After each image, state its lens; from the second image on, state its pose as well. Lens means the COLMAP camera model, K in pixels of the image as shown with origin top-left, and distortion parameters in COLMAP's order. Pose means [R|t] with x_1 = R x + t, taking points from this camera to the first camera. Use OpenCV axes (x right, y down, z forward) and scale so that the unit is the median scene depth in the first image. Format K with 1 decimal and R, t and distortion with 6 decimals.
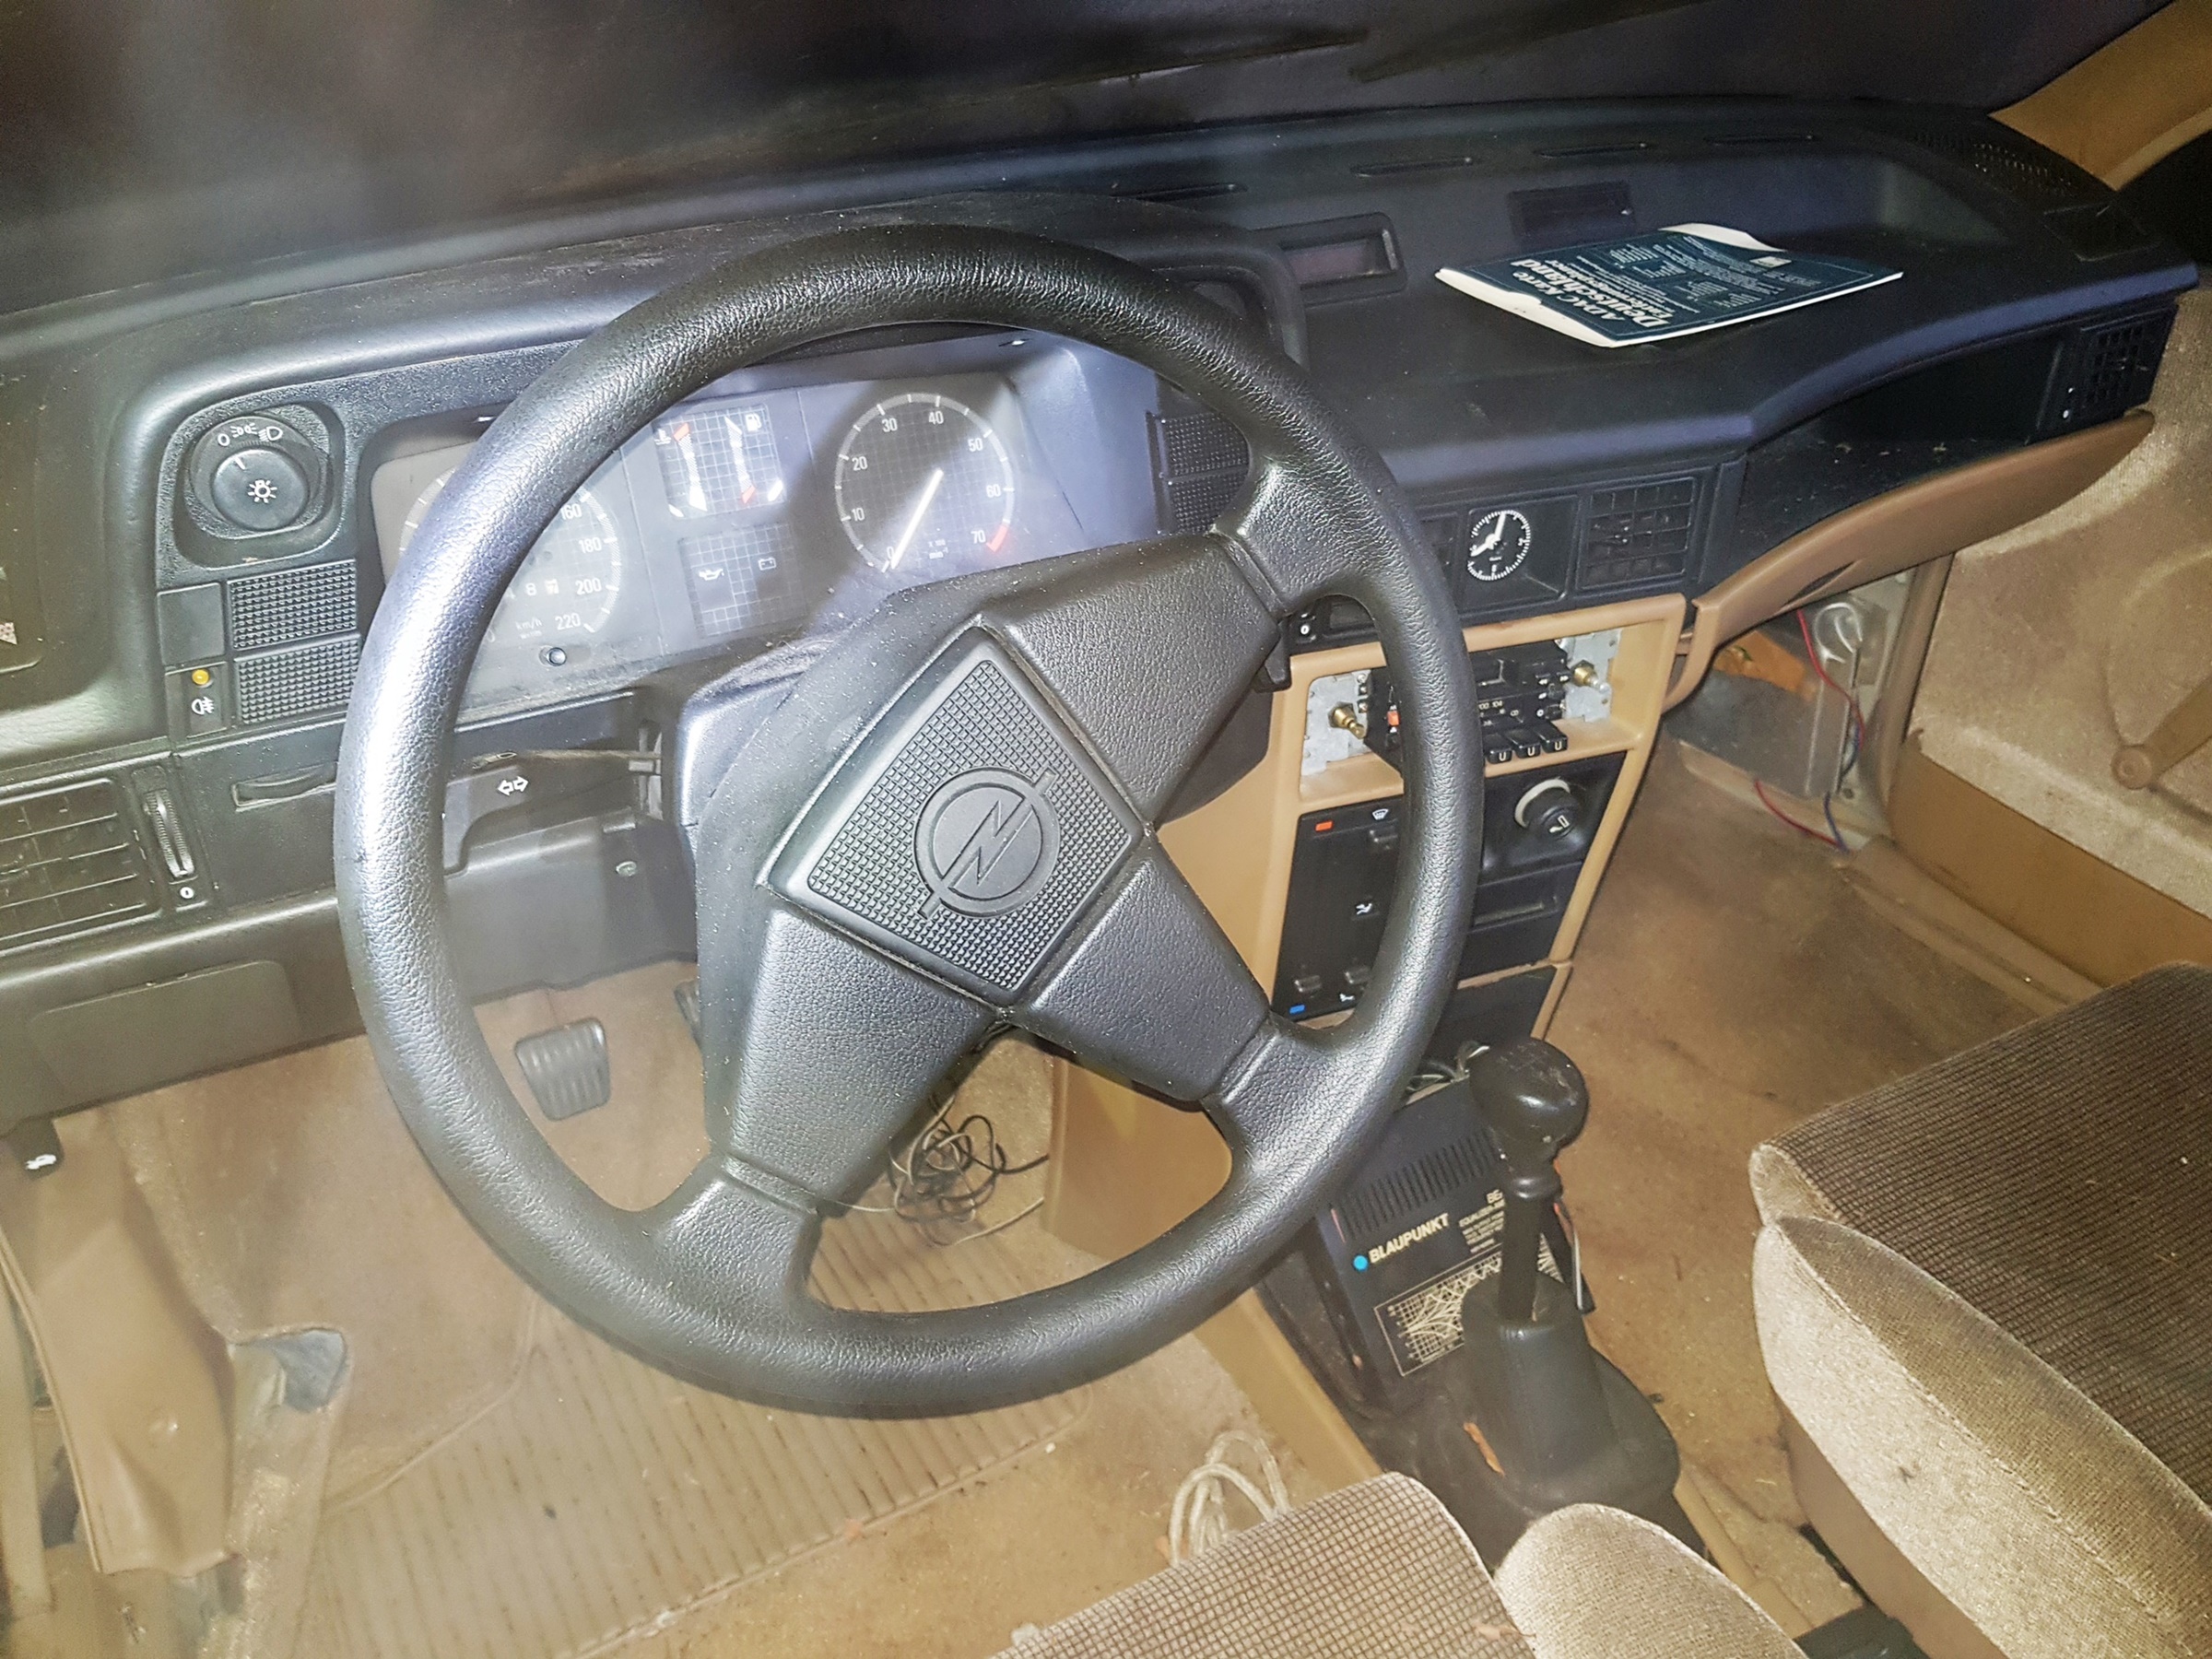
lens RADIAL K [[1744.4, 0, 1140.6], [0, 1744.4, 787.5], [0, 0, 1]] dist [0.003265, -0.007519]
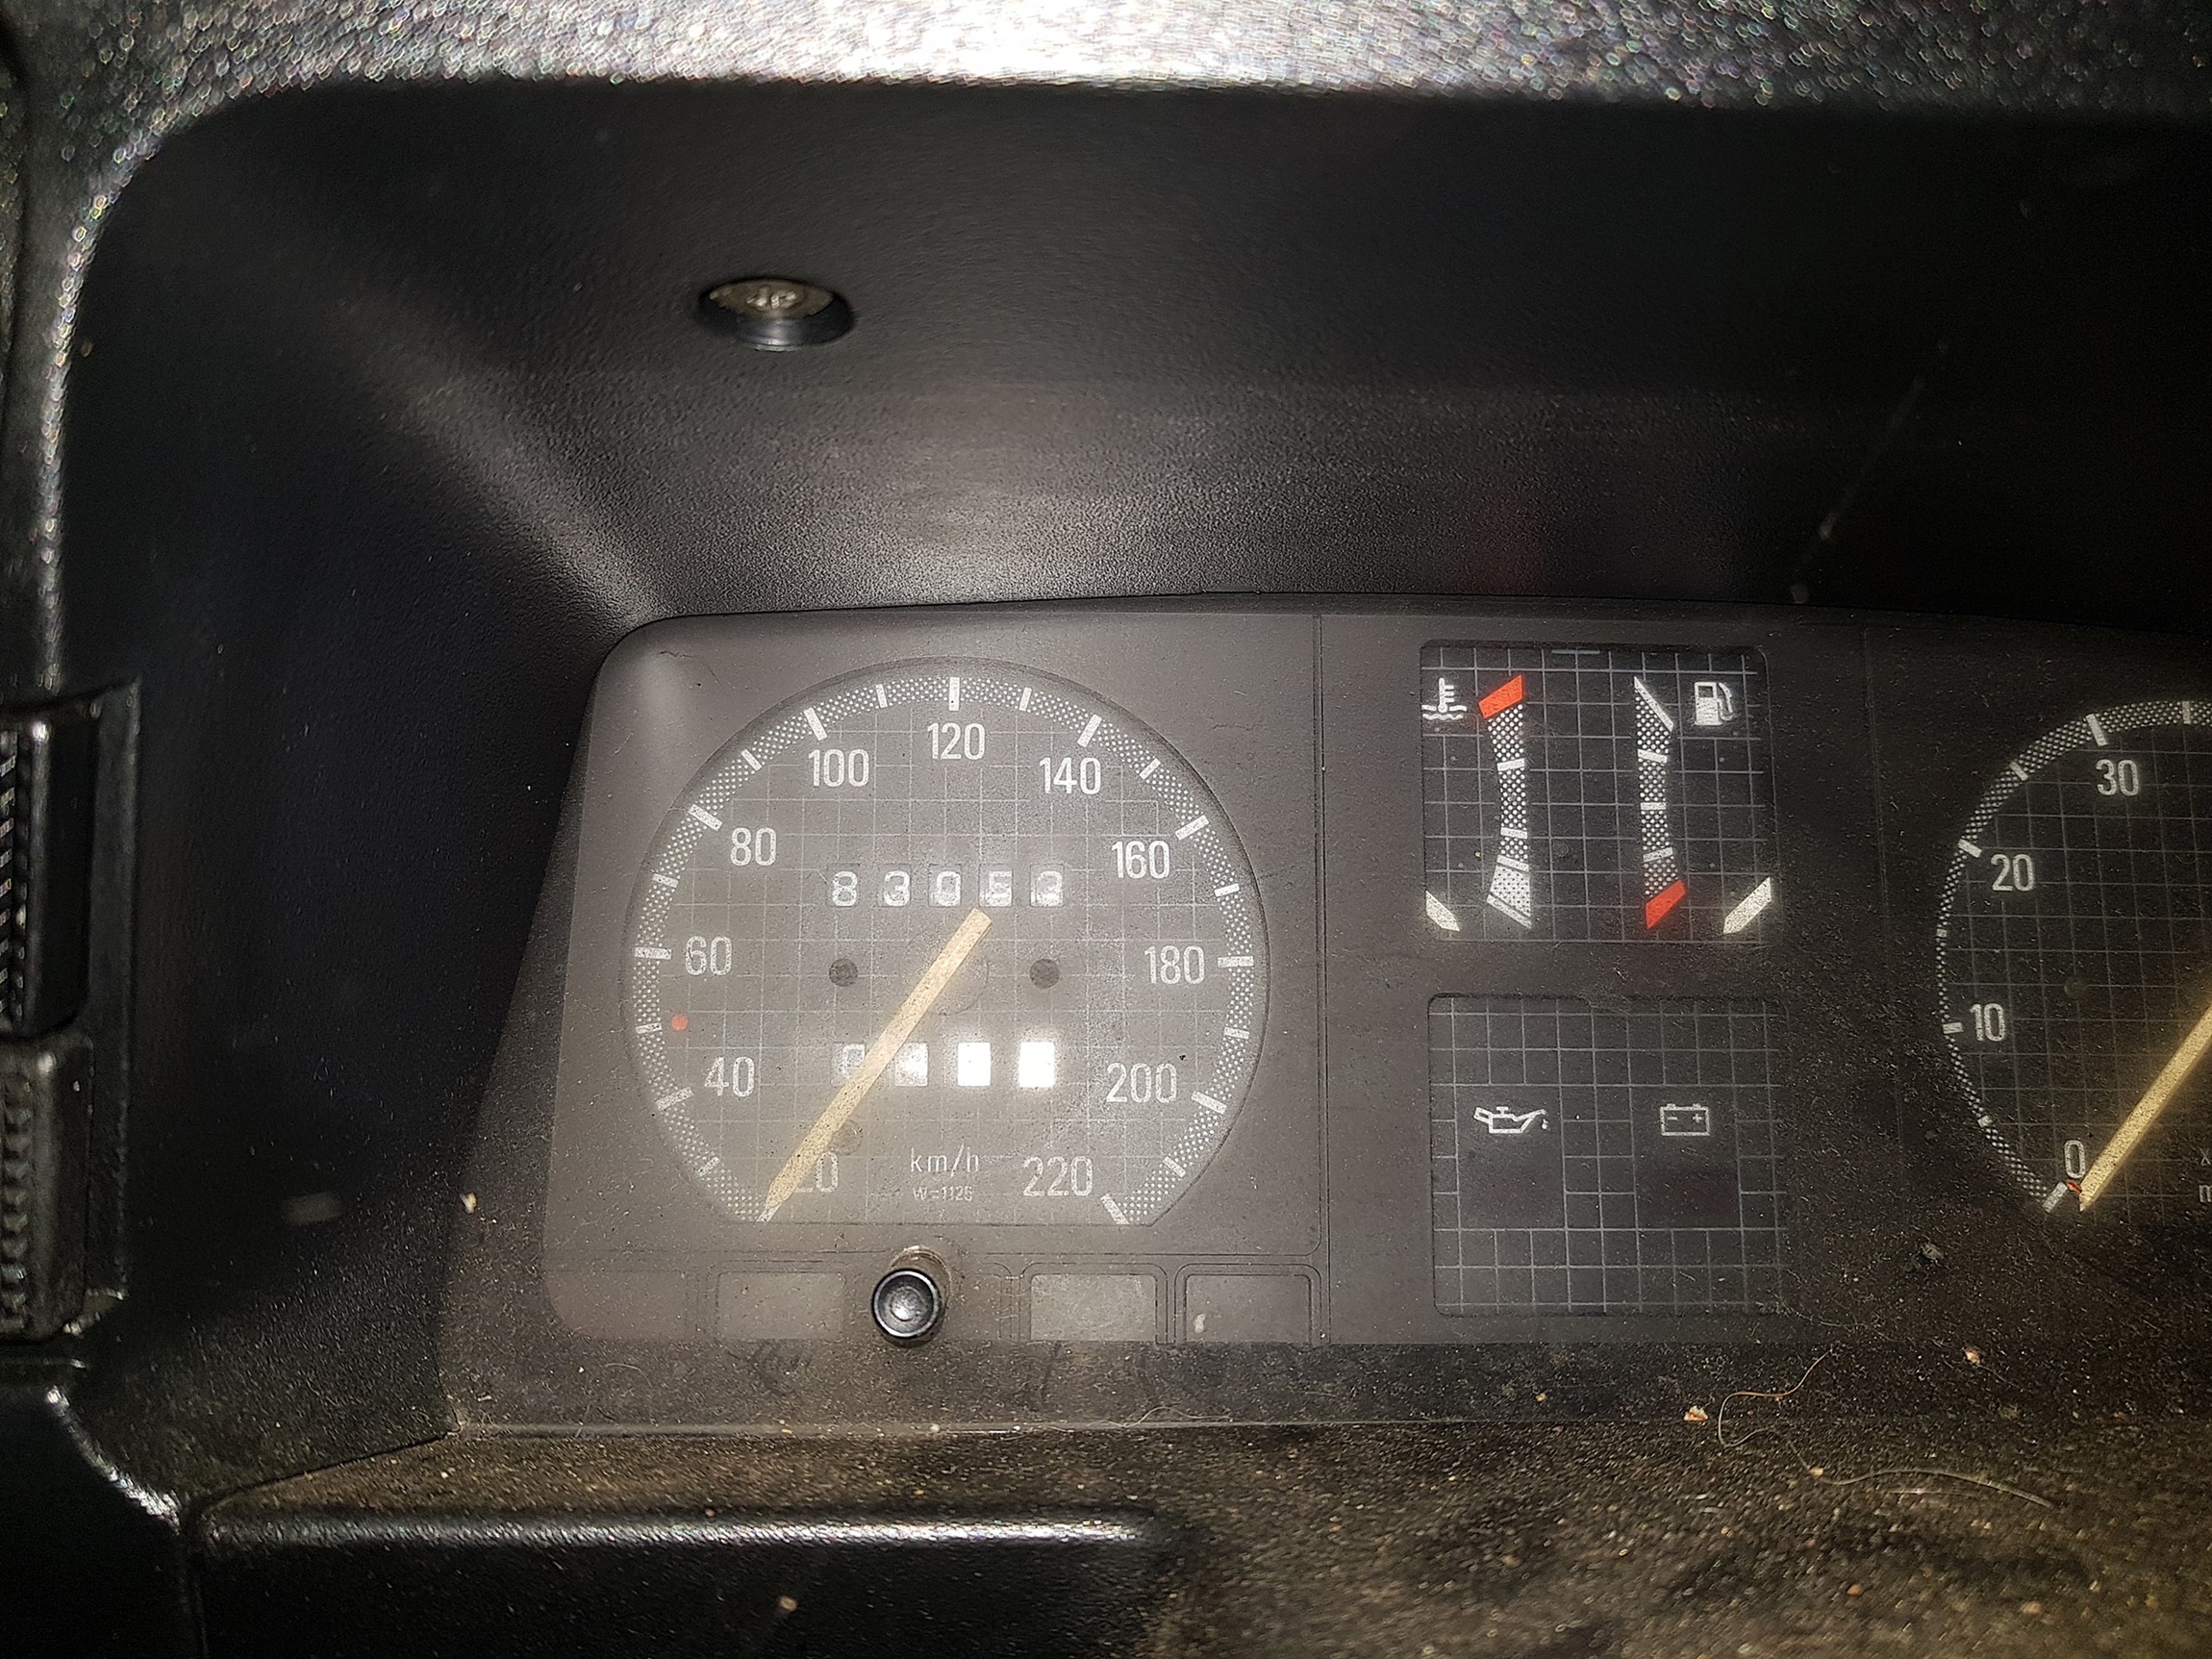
lens RADIAL K [[1749.2, 0, 1070.7], [0, 1749.2, 763.8], [0, 0, 1]] dist [-0.005902, -0.016509]
pose [[0.885838, 0.111812, -0.450322, -0.141798], [-0.242490, 0.939006, -0.243858, -0.067468], [0.395588, 0.325217, 0.858920, 0.526296]]
